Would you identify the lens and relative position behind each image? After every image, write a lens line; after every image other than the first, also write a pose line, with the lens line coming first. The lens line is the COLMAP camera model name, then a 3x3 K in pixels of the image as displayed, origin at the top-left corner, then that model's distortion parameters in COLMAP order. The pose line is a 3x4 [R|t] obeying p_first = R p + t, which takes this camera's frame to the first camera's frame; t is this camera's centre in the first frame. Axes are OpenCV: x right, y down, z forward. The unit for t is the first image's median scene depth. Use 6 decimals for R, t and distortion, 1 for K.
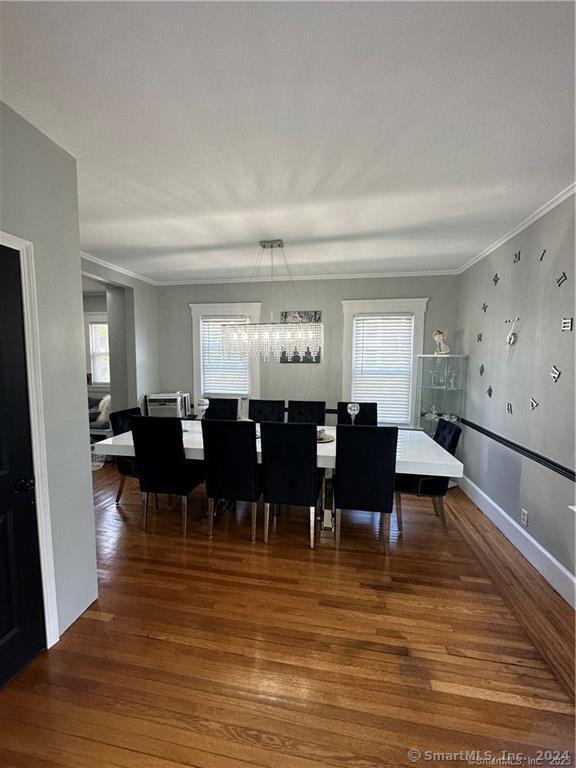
lens RADIAL K [[308.8, 0, 289.3], [0, 308.8, 384.2], [0, 0, 1]] dist [0.001026, 0.000109]
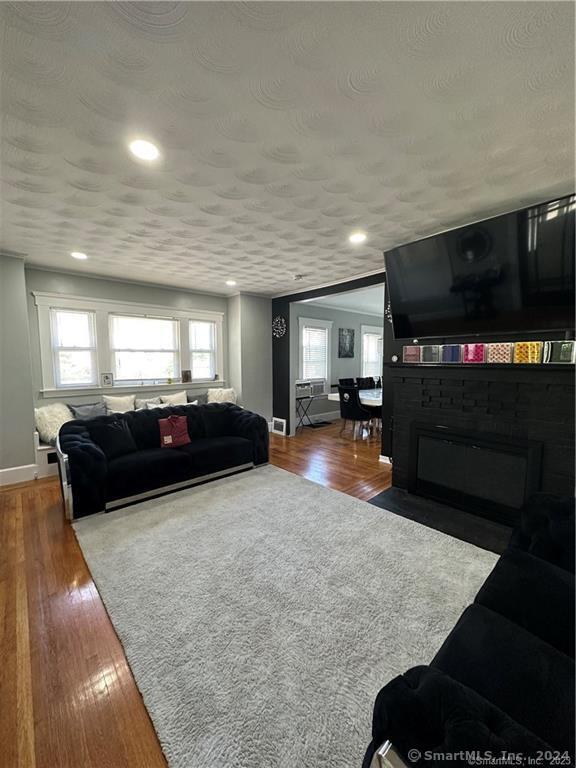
lens RADIAL K [[308.8, 0, 289.3], [0, 308.8, 384.2], [0, 0, 1]] dist [0.001026, 0.000109]
pose [[0.621924, -0.074605, 0.779515, -2.102825], [0.072169, 0.996676, 0.037810, -0.009525], [-0.779745, 0.032742, 0.625241, 0.225525]]
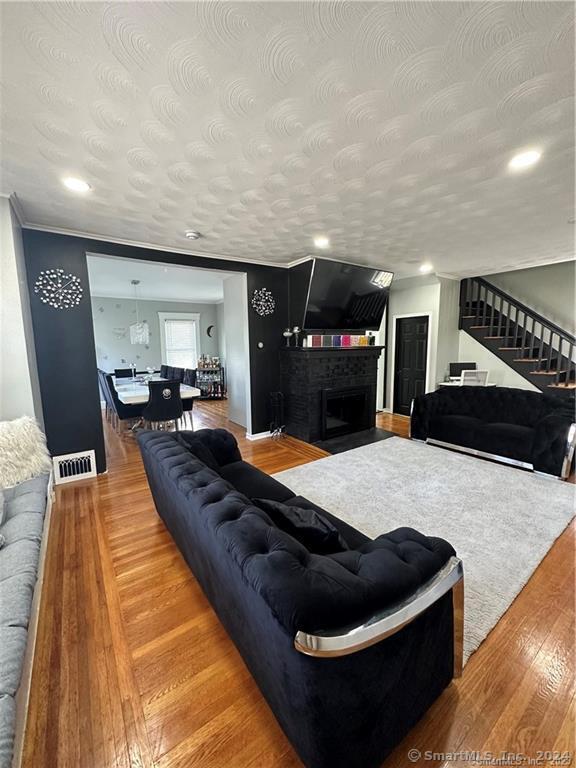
lens RADIAL K [[308.8, 0, 289.3], [0, 308.8, 384.2], [0, 0, 1]] dist [0.001026, 0.000109]
pose [[-0.715463, -0.092036, 0.692562, -1.923267], [0.062786, 0.978804, 0.194938, -0.141170], [-0.695824, 0.182954, -0.694519, 1.768693]]
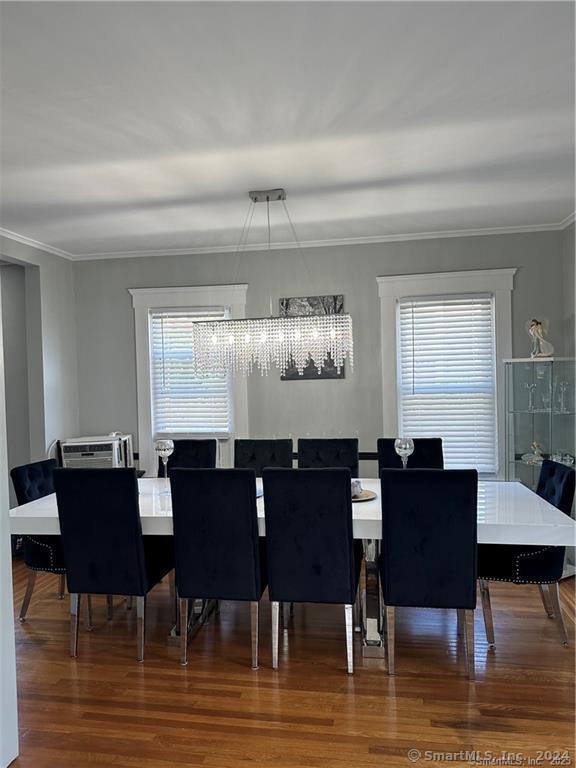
lens RADIAL K [[538.6, 0, 288.1], [0, 538.6, 387.2], [0, 0, 1]] dist [0.101679, -0.124221]
pose [[0.999473, -0.031224, 0.008854, -0.037241], [0.031709, 0.997609, -0.061407, 0.018223], [-0.006916, 0.061655, 0.998074, -0.115829]]
